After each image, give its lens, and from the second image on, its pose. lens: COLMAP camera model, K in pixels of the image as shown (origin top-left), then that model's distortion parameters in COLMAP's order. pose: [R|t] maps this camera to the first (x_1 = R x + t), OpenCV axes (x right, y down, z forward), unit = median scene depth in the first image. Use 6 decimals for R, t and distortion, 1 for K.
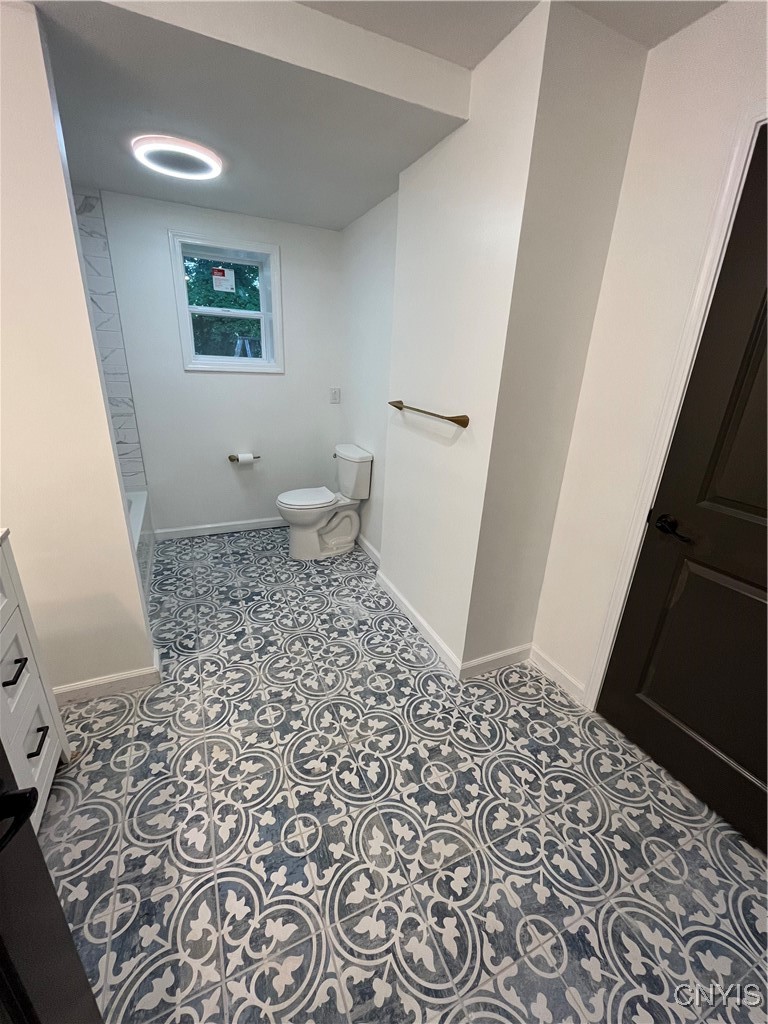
lens RADIAL K [[421.1, 0, 380.7], [0, 421.1, 514.4], [0, 0, 1]] dist [-0.003860, 0.000006]
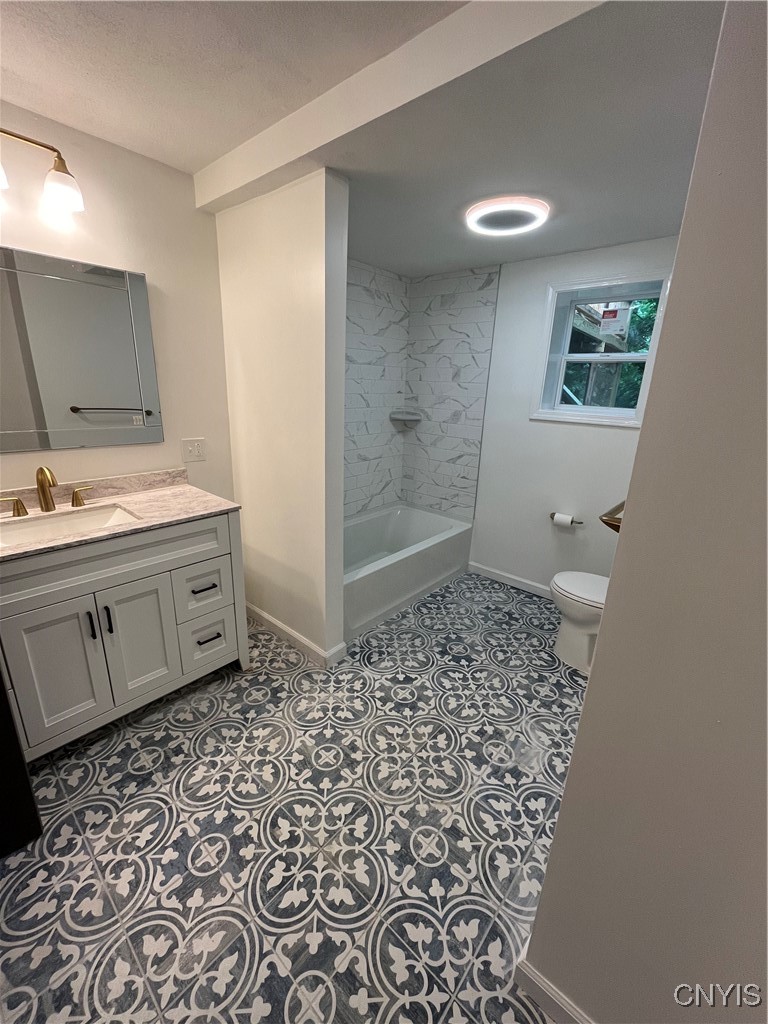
lens RADIAL K [[421.1, 0, 379.4], [0, 421.1, 507.1], [0, 0, 1]] dist [-0.003860, 0.000006]
pose [[0.403645, 0.226112, -0.886535, 0.492595], [-0.334656, 0.938320, 0.086949, -0.182546], [0.851514, 0.261588, 0.454419, 0.477285]]
